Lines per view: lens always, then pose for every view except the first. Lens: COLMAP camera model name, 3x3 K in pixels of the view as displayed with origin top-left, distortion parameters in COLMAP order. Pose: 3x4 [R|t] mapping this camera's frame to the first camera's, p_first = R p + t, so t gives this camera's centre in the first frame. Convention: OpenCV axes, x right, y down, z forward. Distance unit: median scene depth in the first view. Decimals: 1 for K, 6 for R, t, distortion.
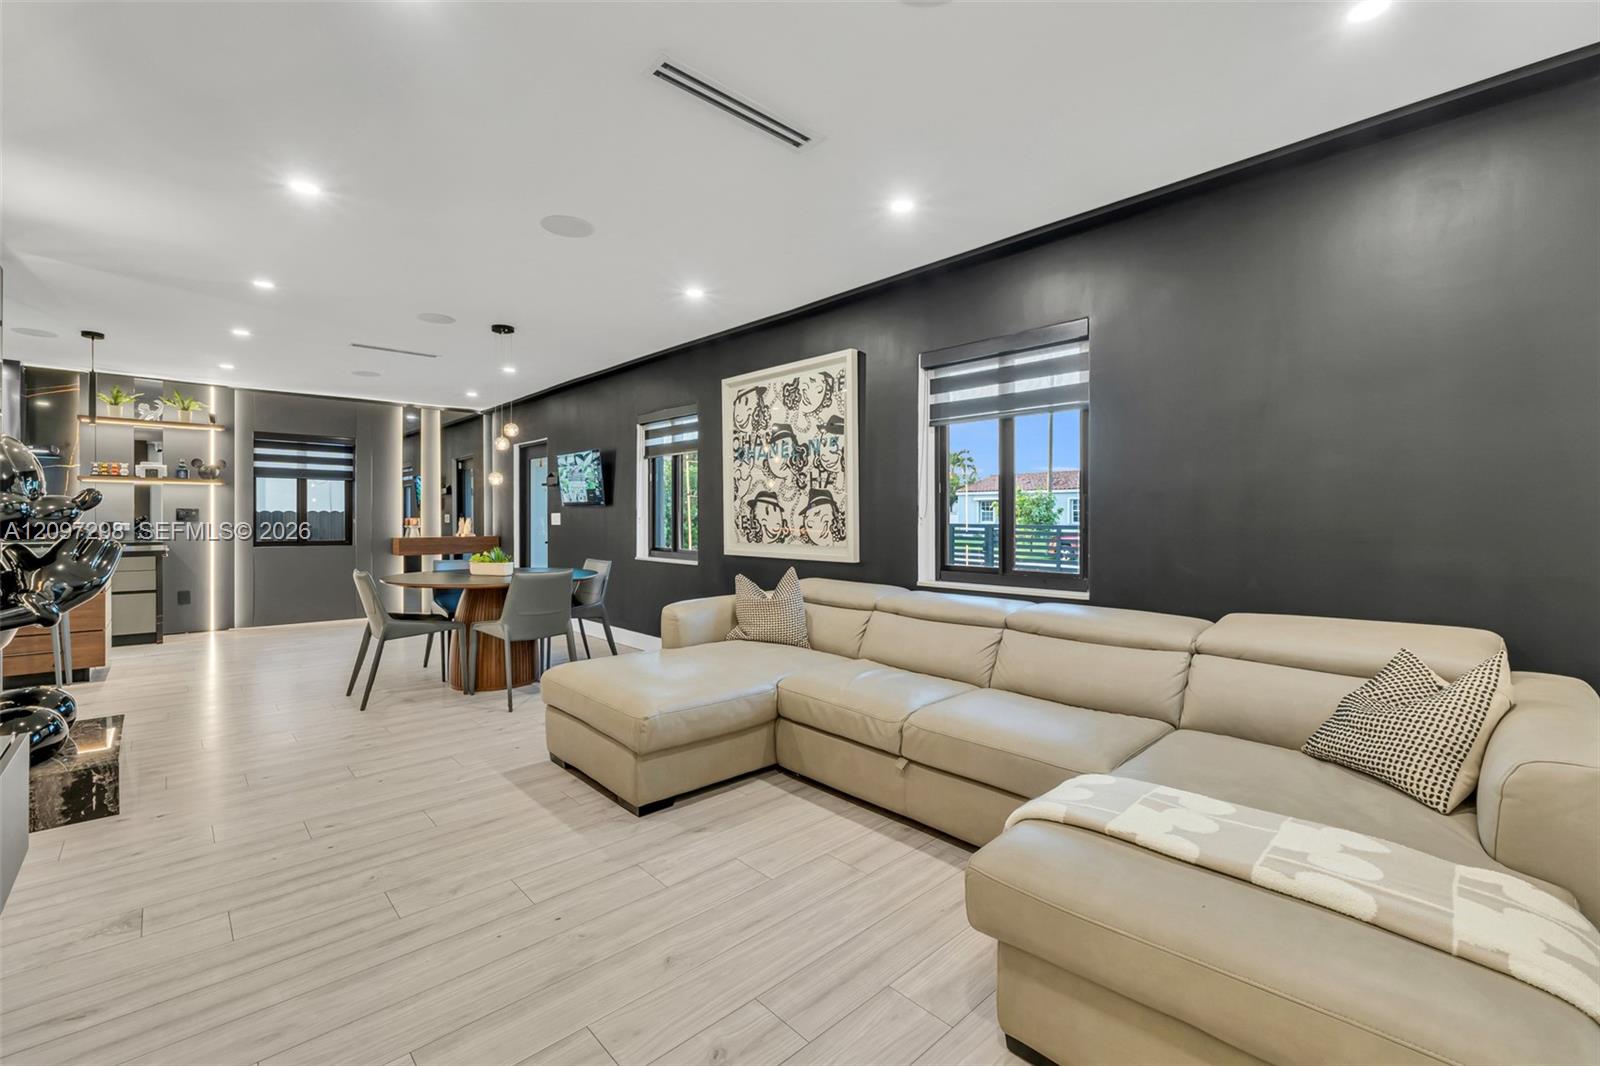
lens RADIAL K [[691.0, 0, 806.6], [0, 691.0, 516.5], [0, 0, 1]] dist [-0.001213, -0.002981]
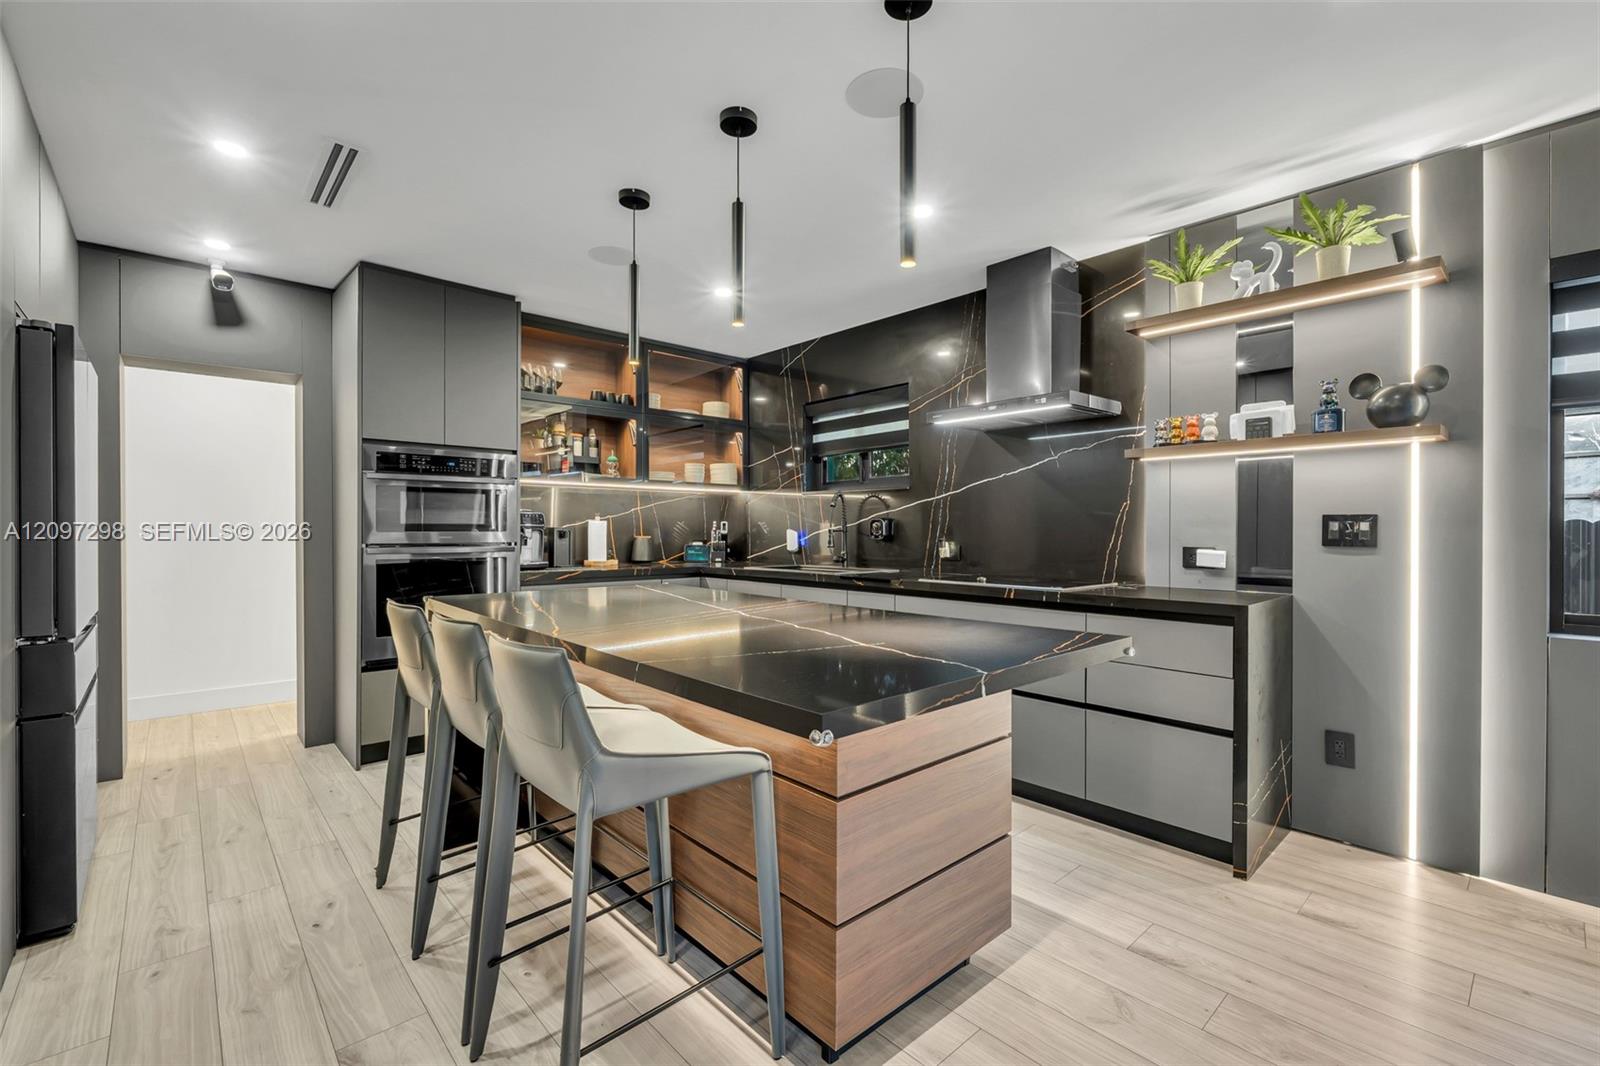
lens RADIAL K [[691.0, 0, 806.1], [0, 691.0, 533.3], [0, 0, 1]] dist [-0.001213, -0.002981]
pose [[-0.009964, 0.002742, -0.999947, -0.697356], [-0.003341, 0.999991, 0.002775, -0.001099], [0.999945, 0.003368, -0.009955, 0.951546]]
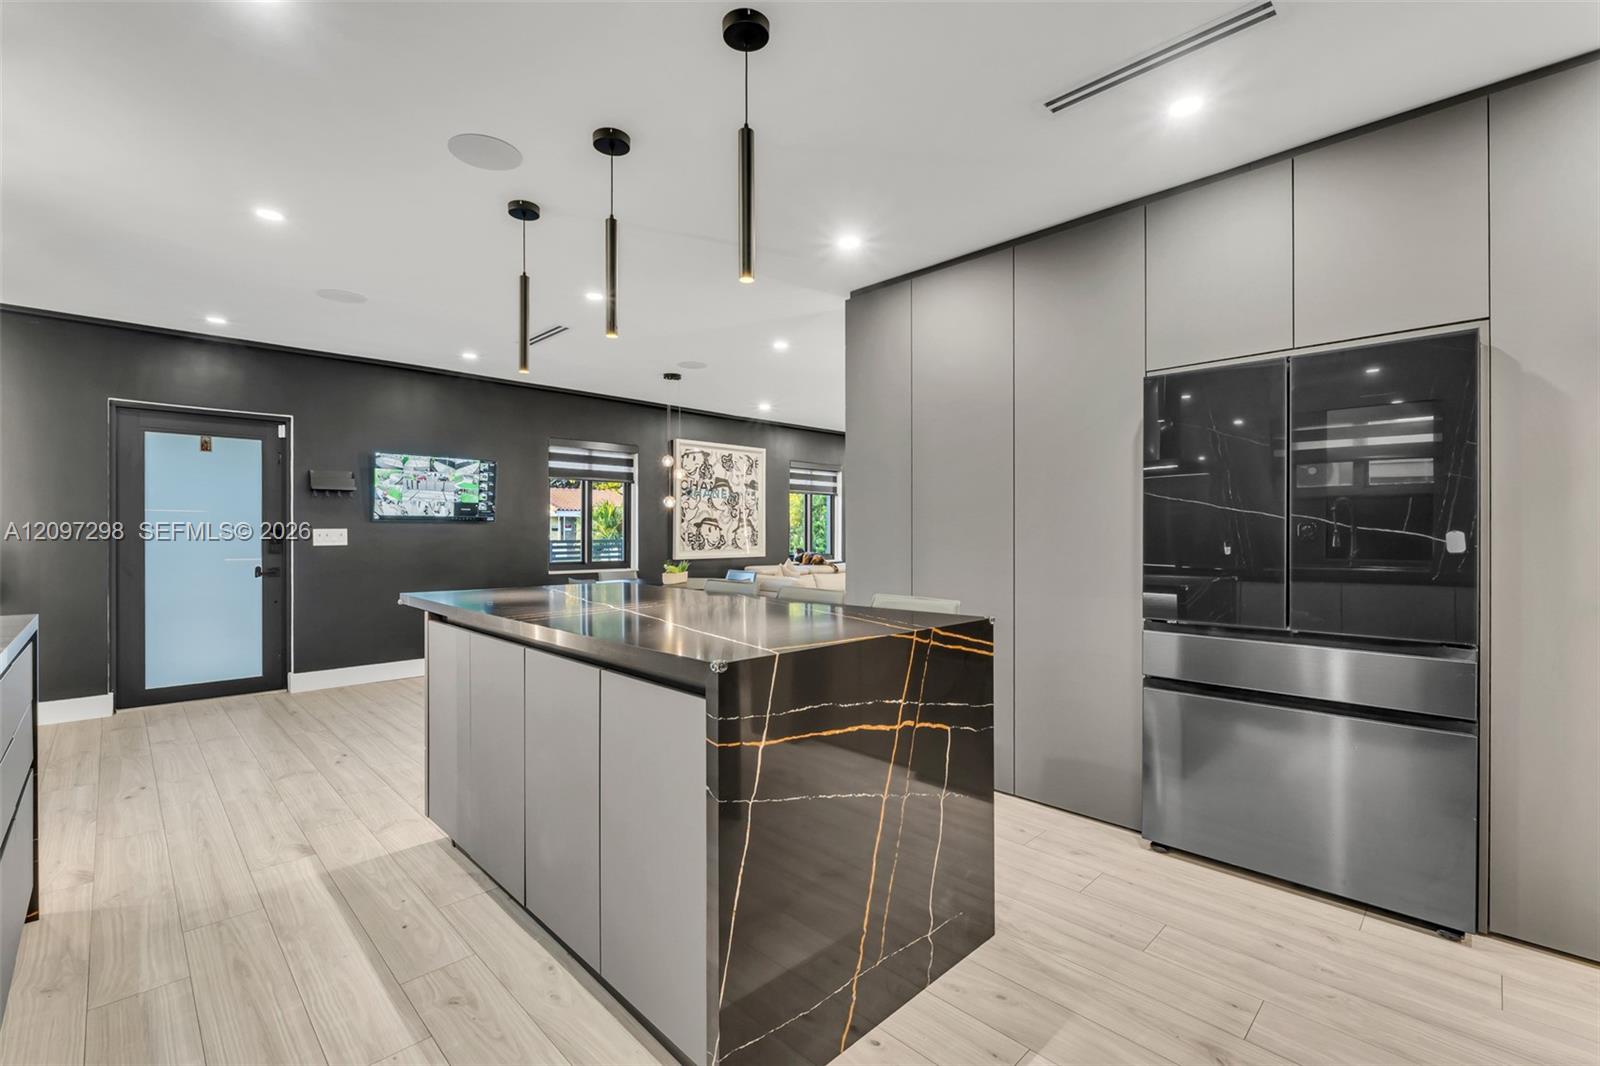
lens RADIAL K [[691.0, 0, 809.1], [0, 691.0, 534.7], [0, 0, 1]] dist [-0.001213, -0.002981]
pose [[-0.041951, -0.003997, 0.999112, -1.595975], [0.001049, 0.999991, 0.004045, -0.002750], [-0.999119, 0.001217, -0.041947, 0.791177]]
